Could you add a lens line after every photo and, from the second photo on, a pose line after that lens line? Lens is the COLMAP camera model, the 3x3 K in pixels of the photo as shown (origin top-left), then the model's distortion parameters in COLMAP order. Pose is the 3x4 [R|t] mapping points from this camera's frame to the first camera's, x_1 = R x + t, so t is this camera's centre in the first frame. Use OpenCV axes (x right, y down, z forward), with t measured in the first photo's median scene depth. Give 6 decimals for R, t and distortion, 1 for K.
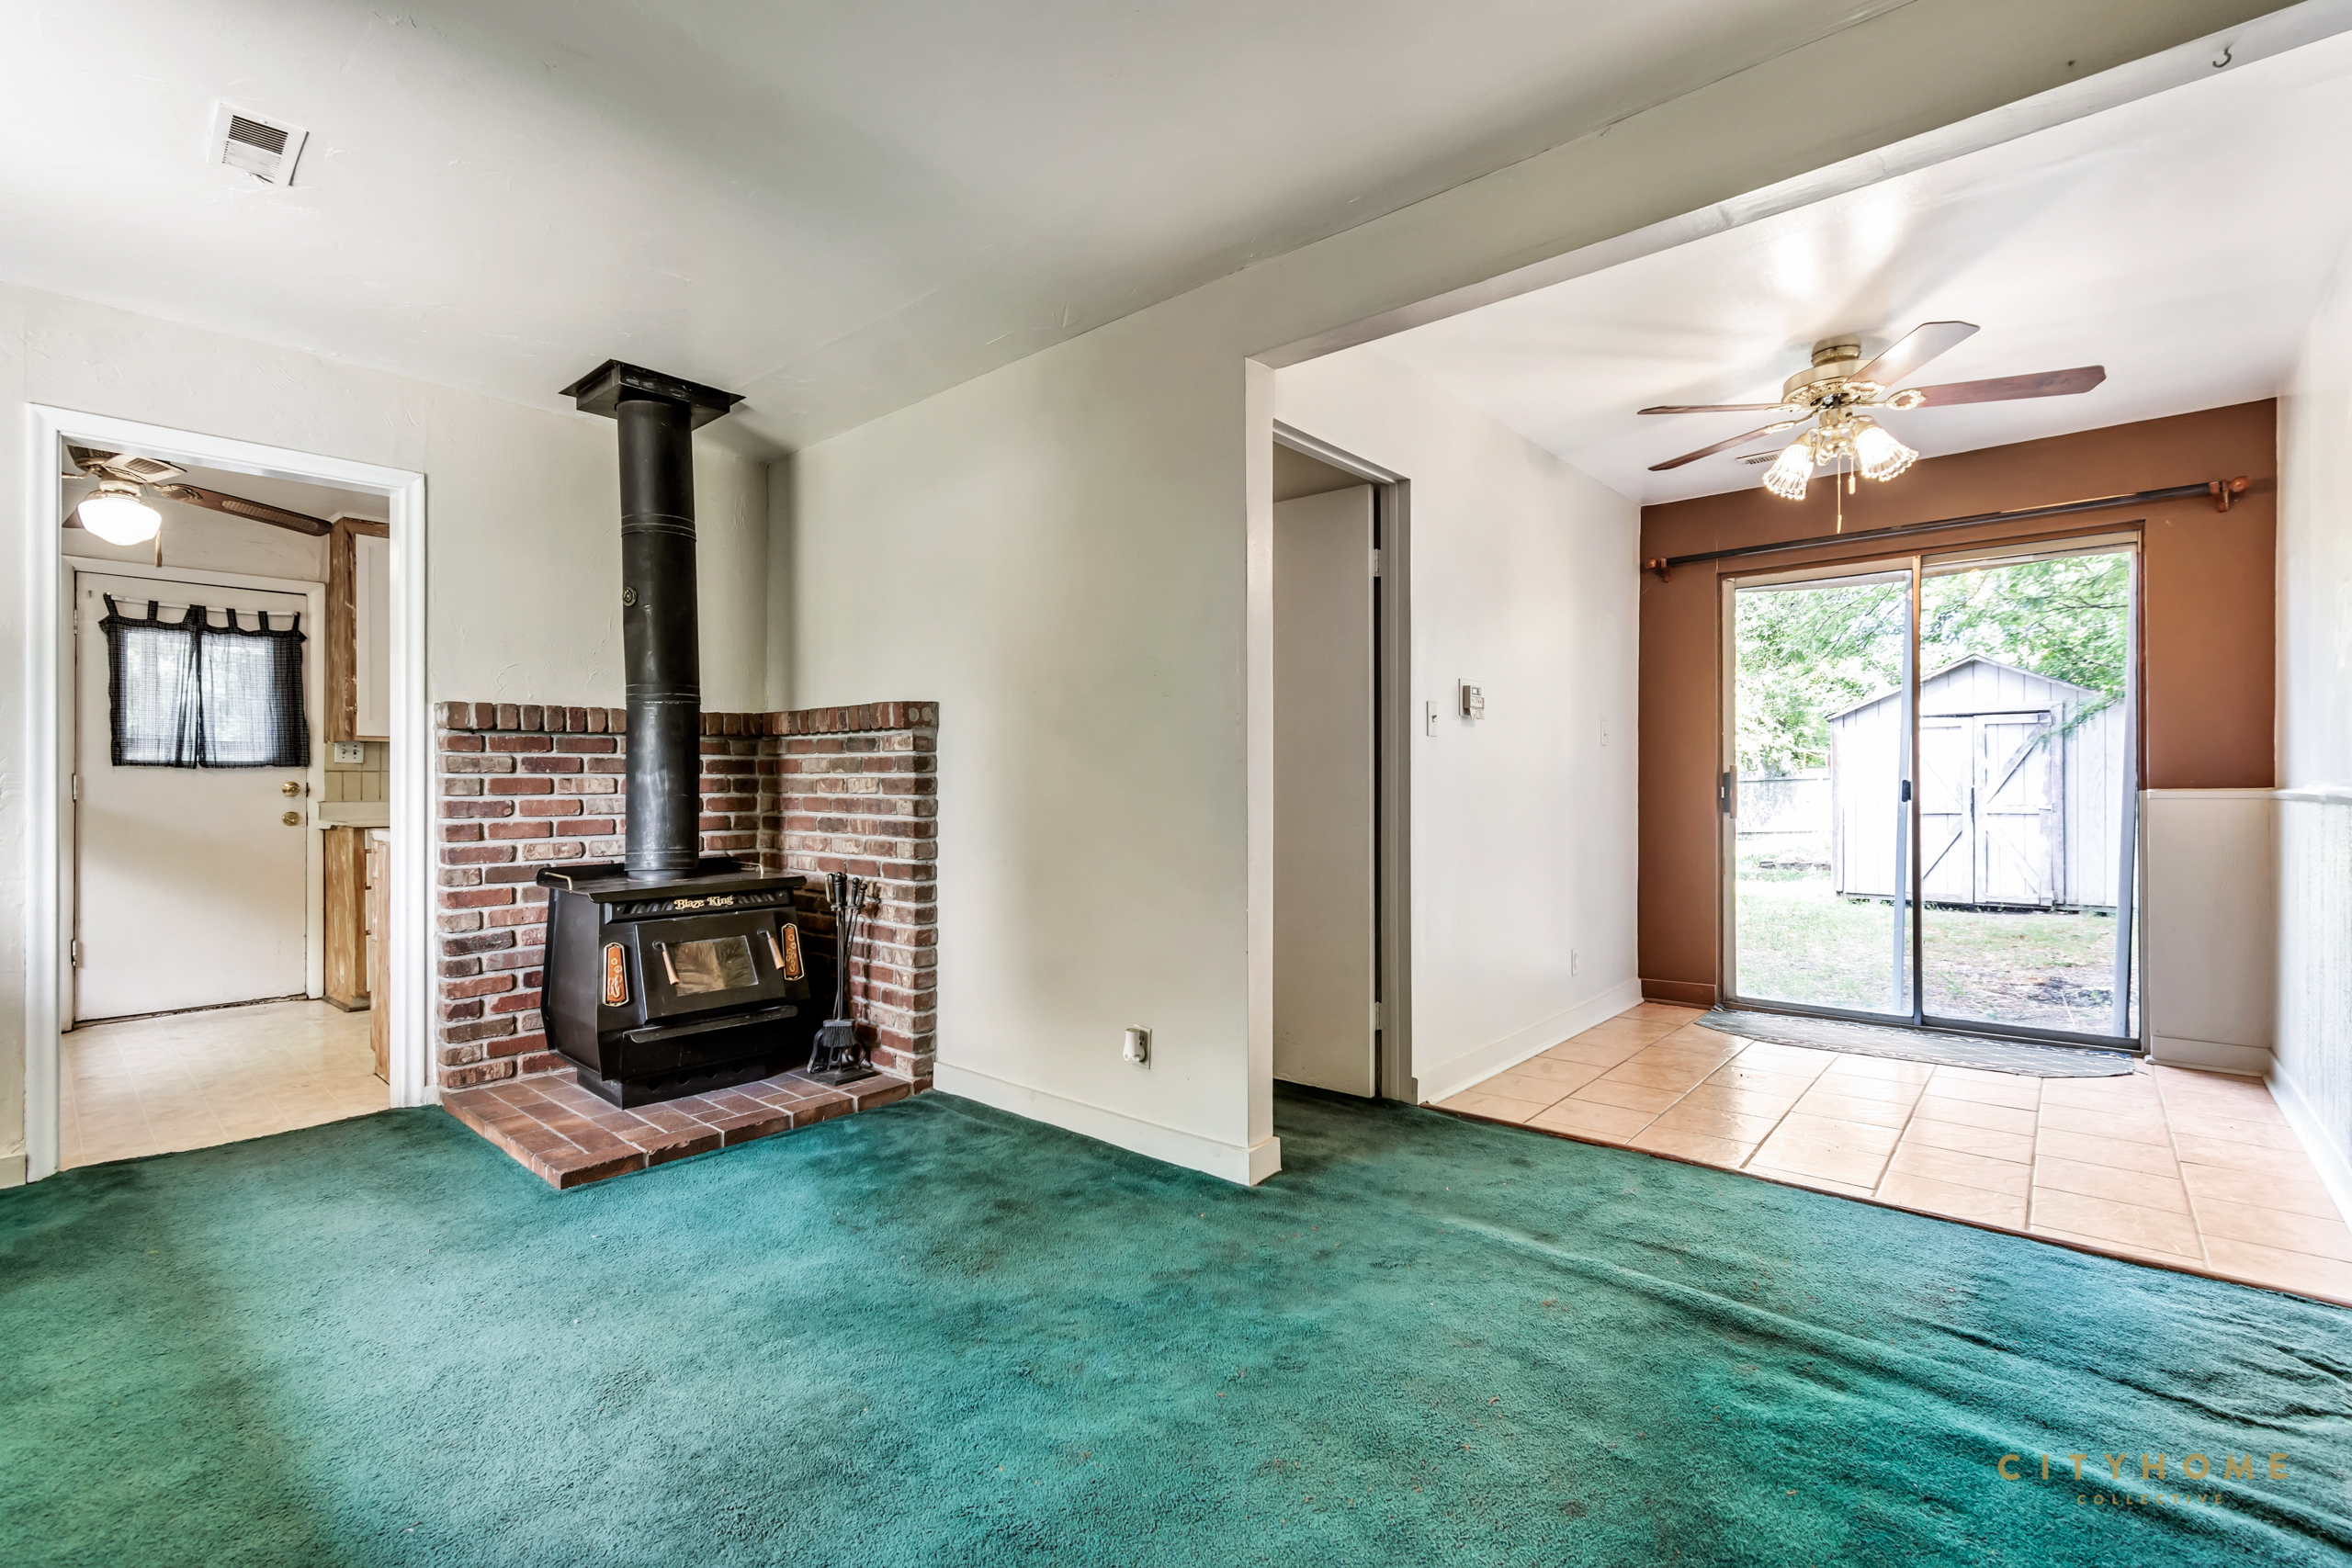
lens RADIAL K [[1036.8, 0, 1175.4], [0, 1036.8, 780.1], [0, 0, 1]] dist [-0.001266, -0.000748]
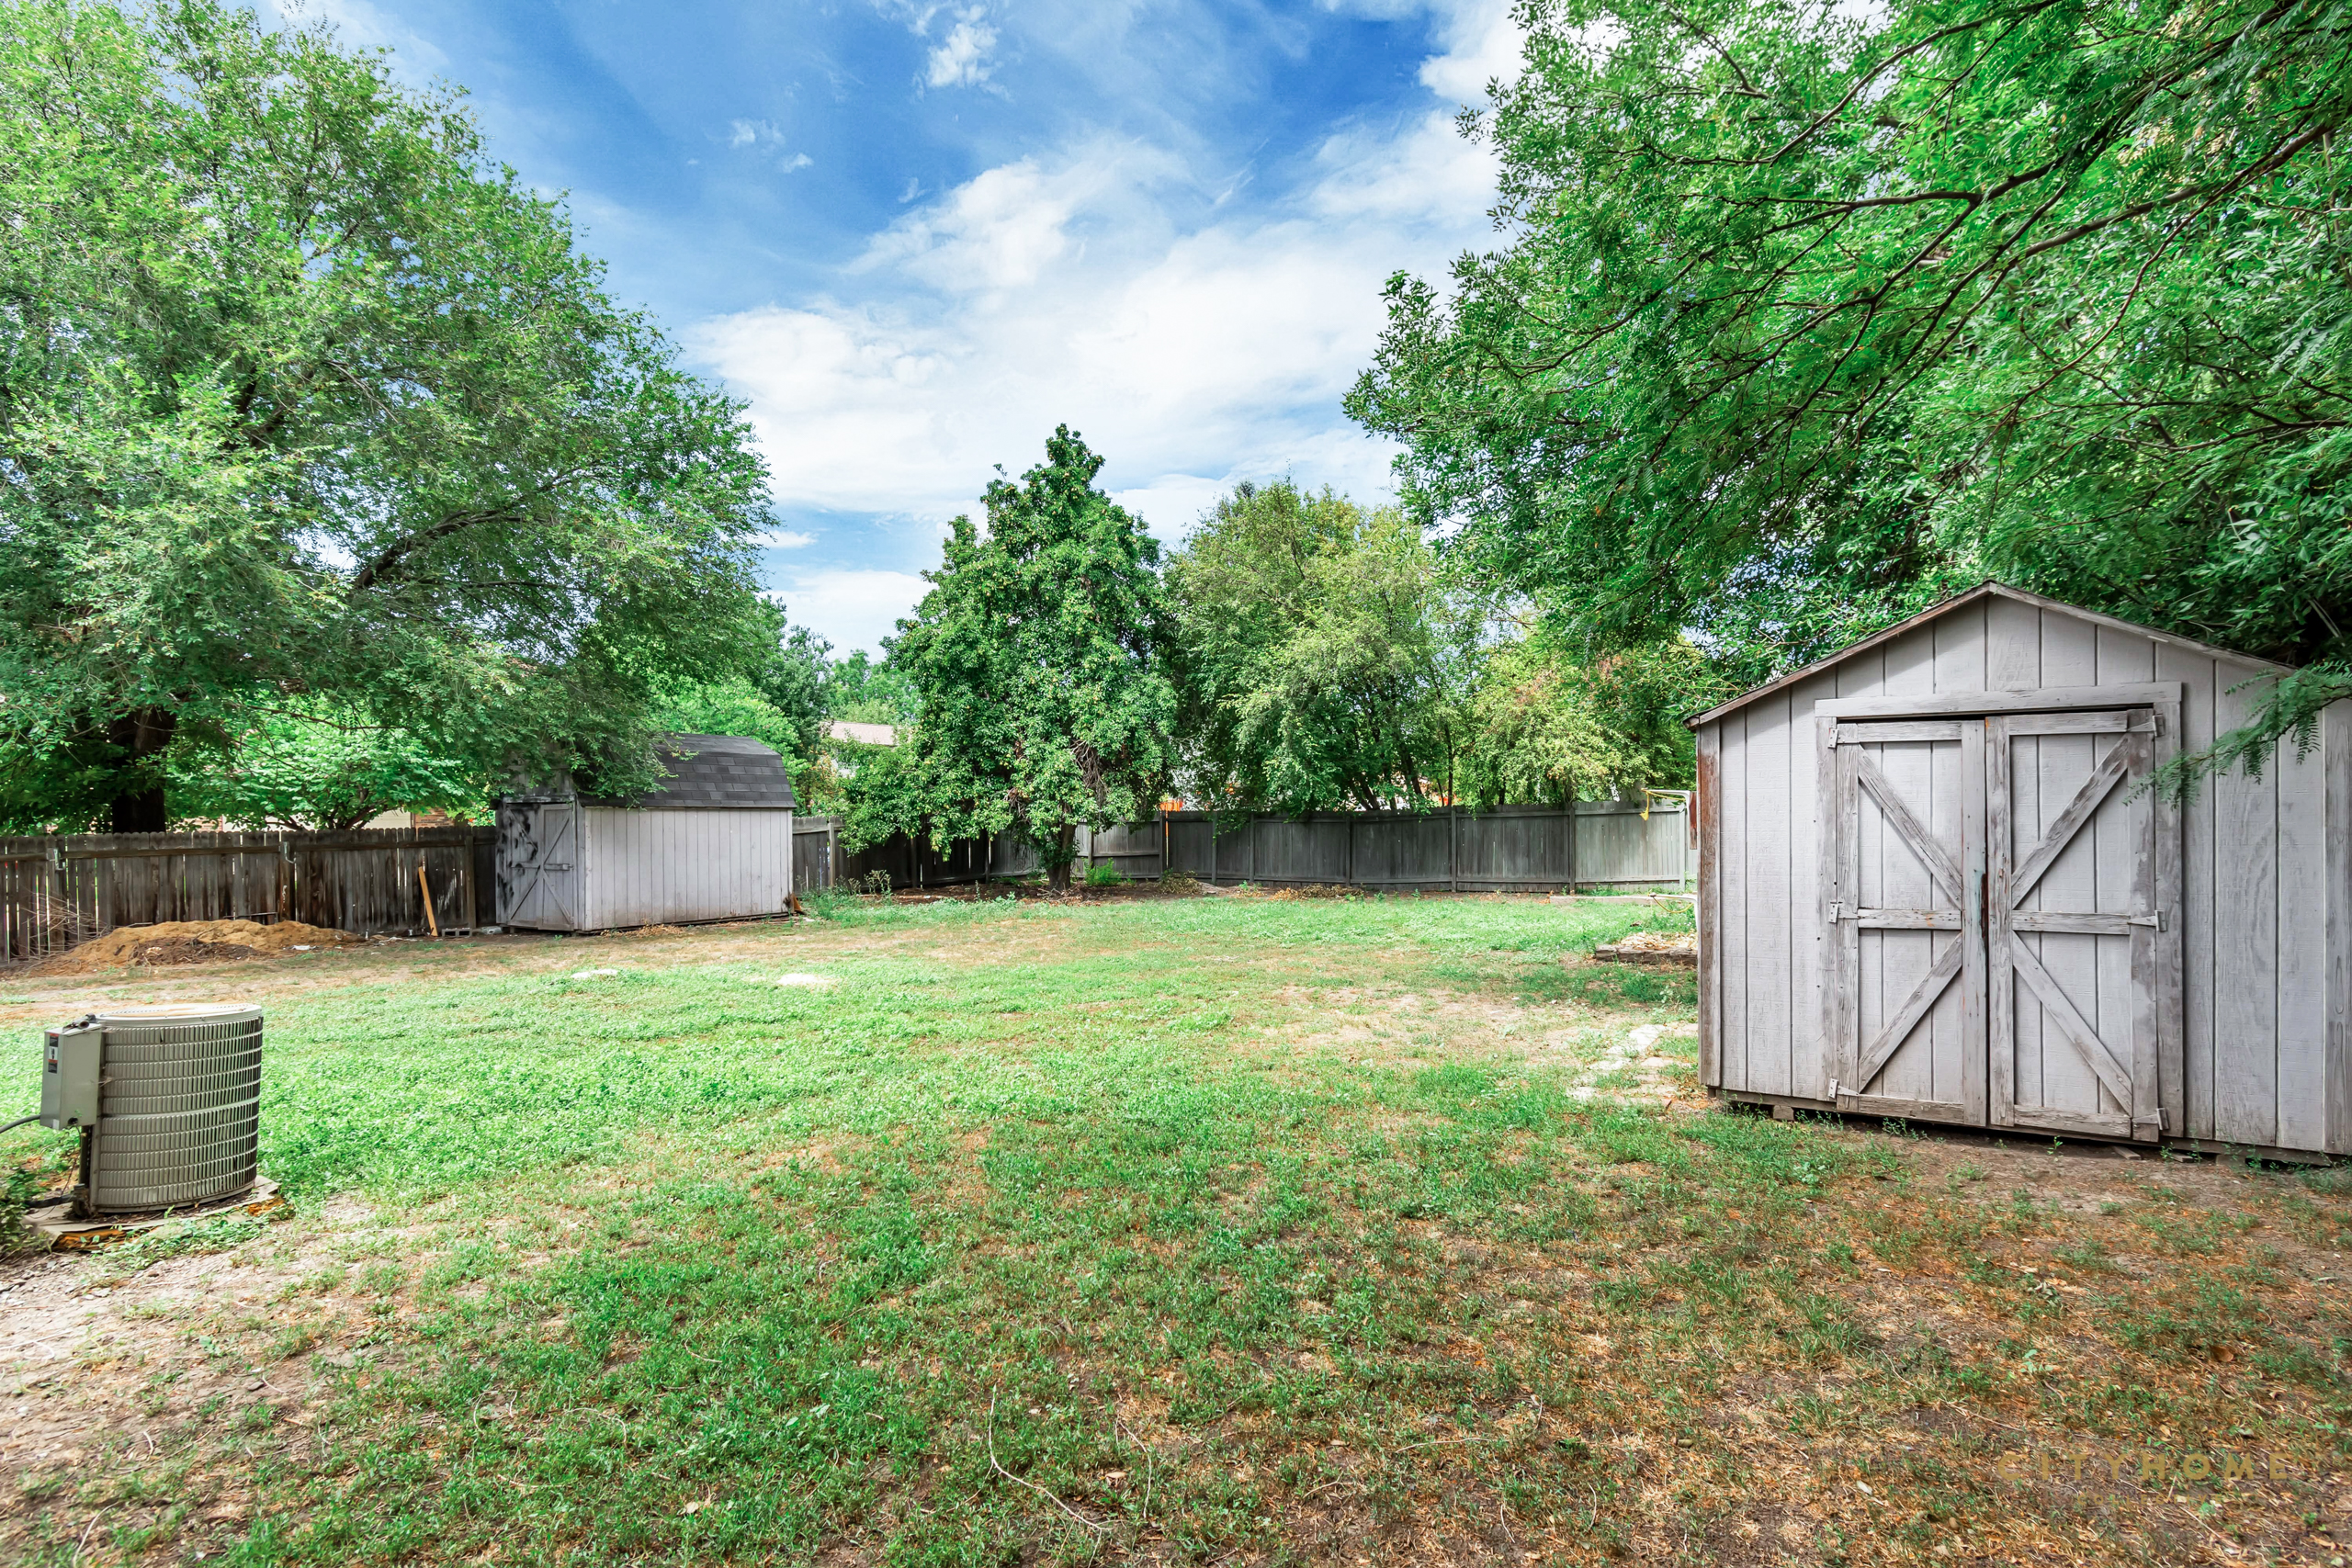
lens RADIAL K [[1093.0, 0, 1173.7], [0, 1093.0, 801.6], [0, 0, 1]] dist [-0.001600, -0.000009]
pose [[0.993110, -0.007016, 0.116979, 0.846202], [0.006747, 0.999974, 0.002693, -0.068707], [-0.116995, -0.001886, 0.993131, 1.334889]]
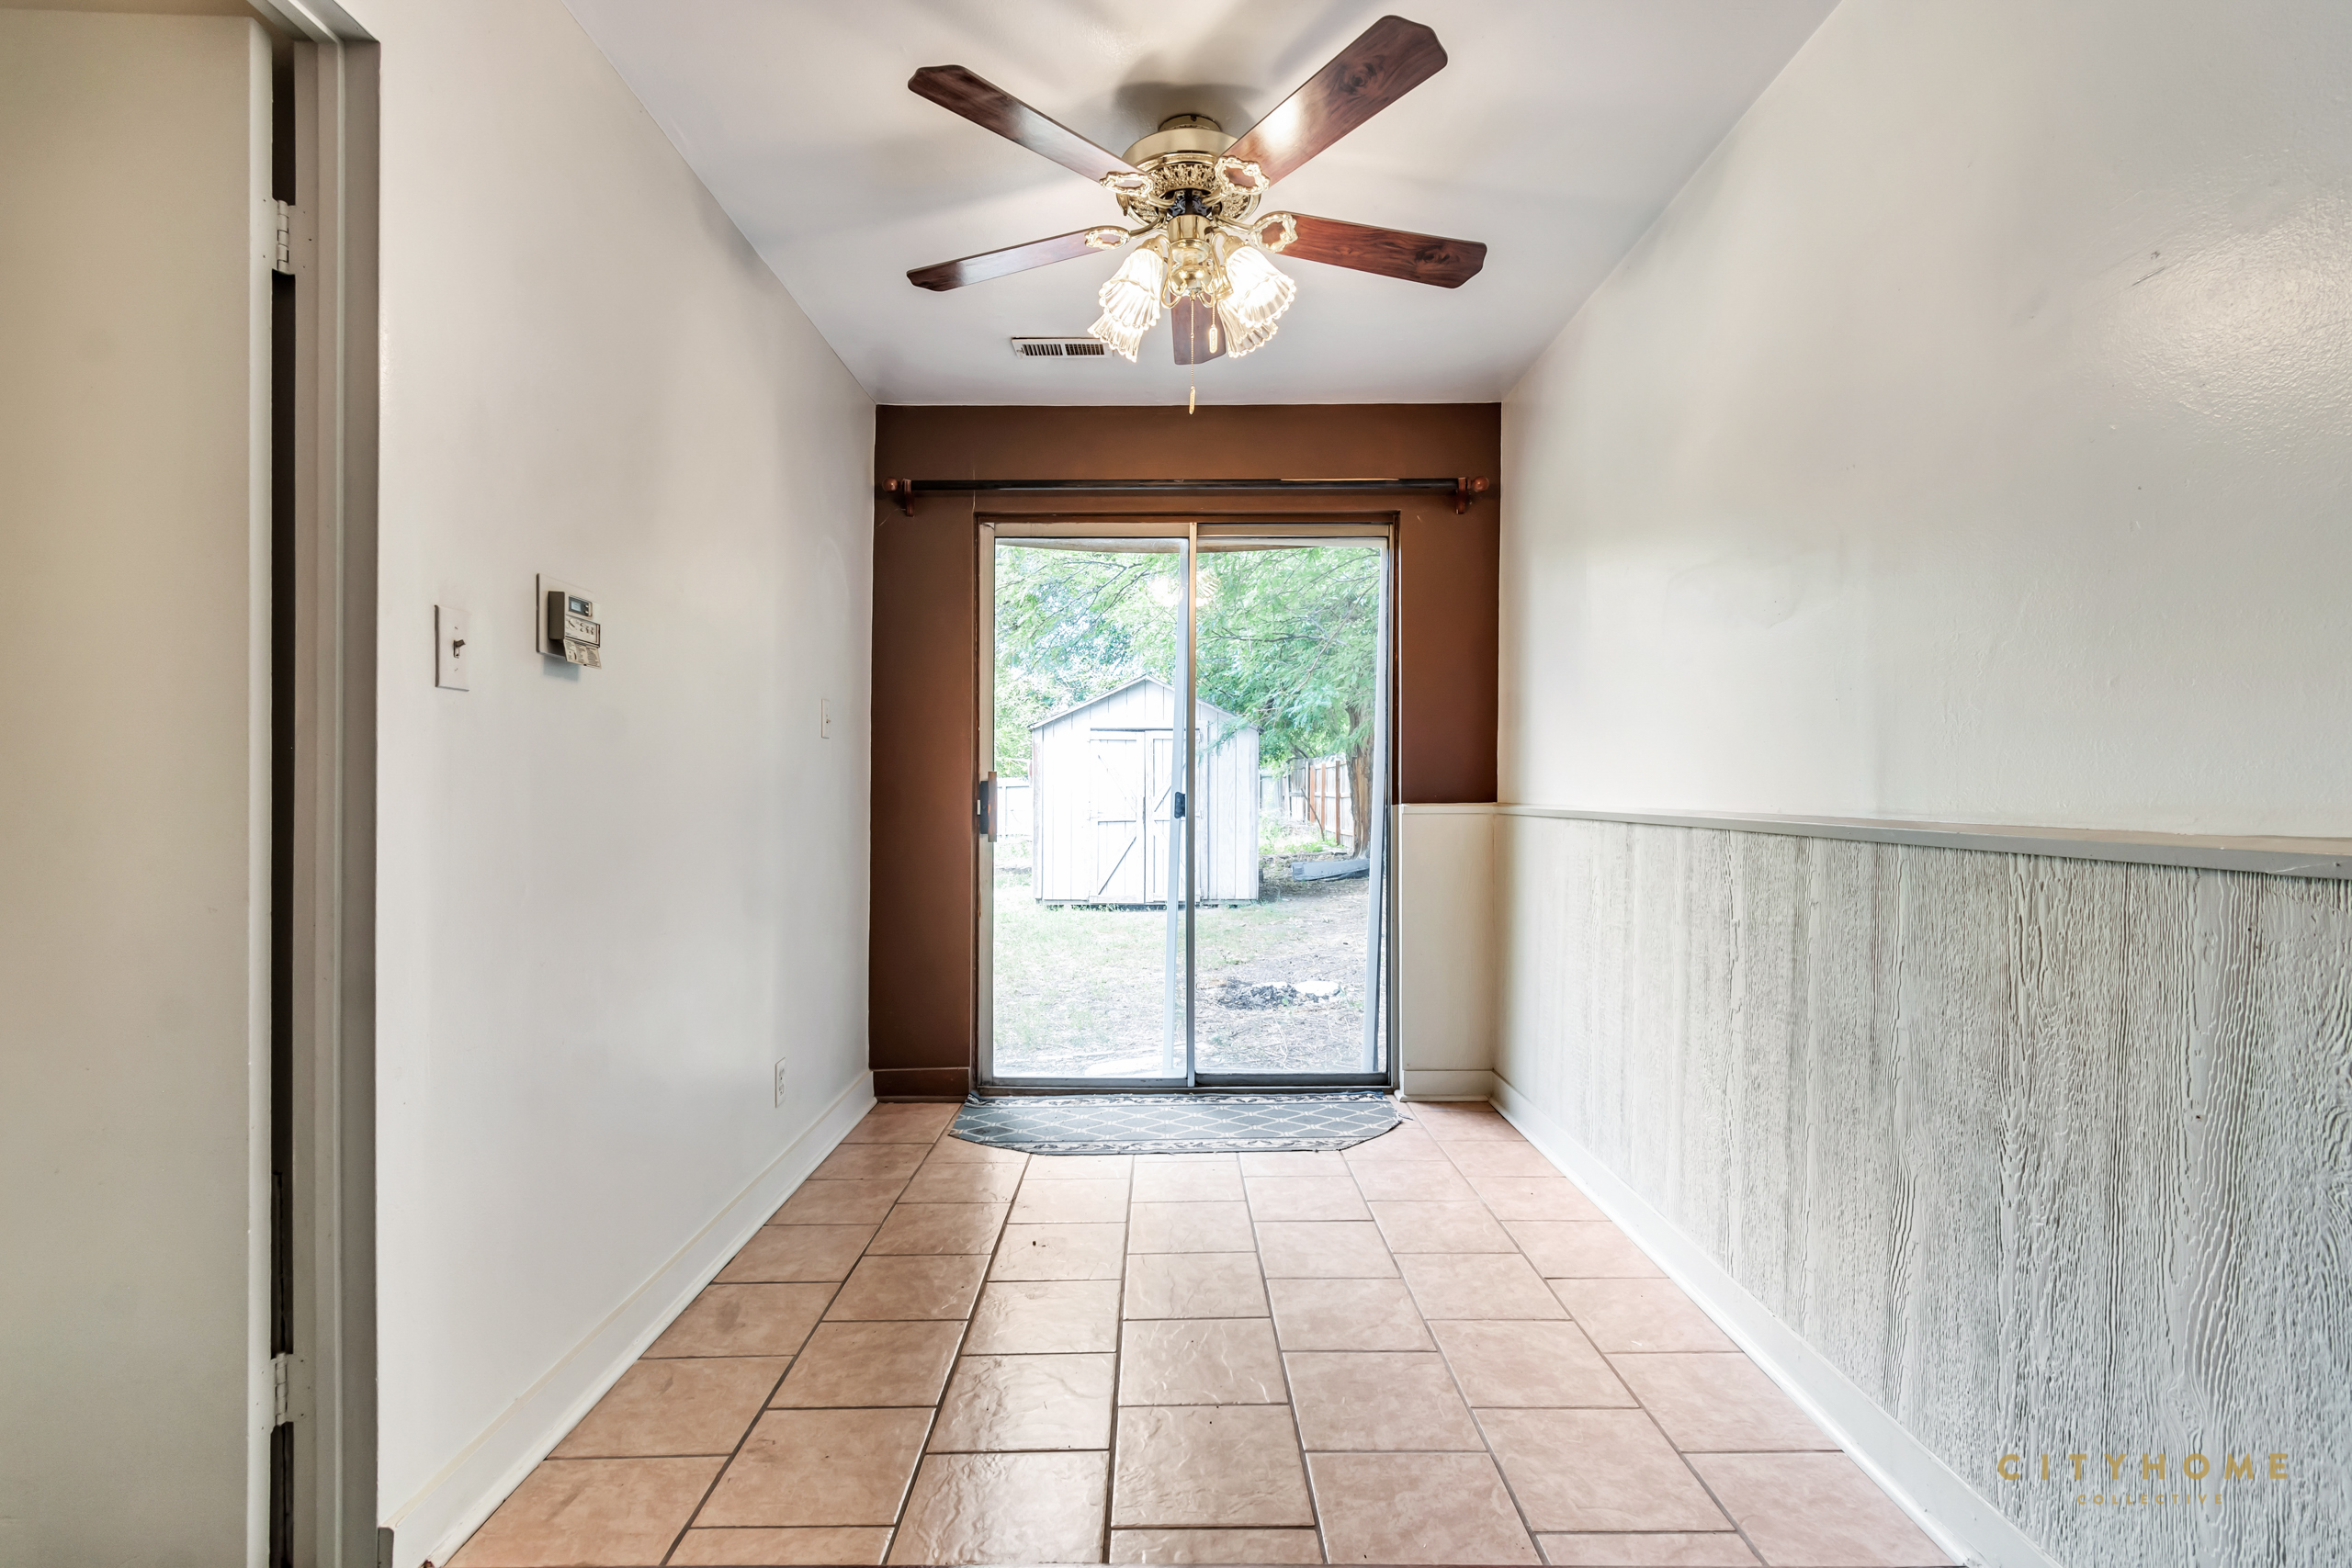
lens RADIAL K [[1036.8, 0, 1175.3], [0, 1036.8, 793.9], [0, 0, 1]] dist [-0.001266, -0.000748]
pose [[0.743364, 0.002564, 0.668882, 0.148248], [-0.007341, 0.999964, 0.004325, -0.002236], [-0.668846, -0.008125, 0.743356, 0.388772]]
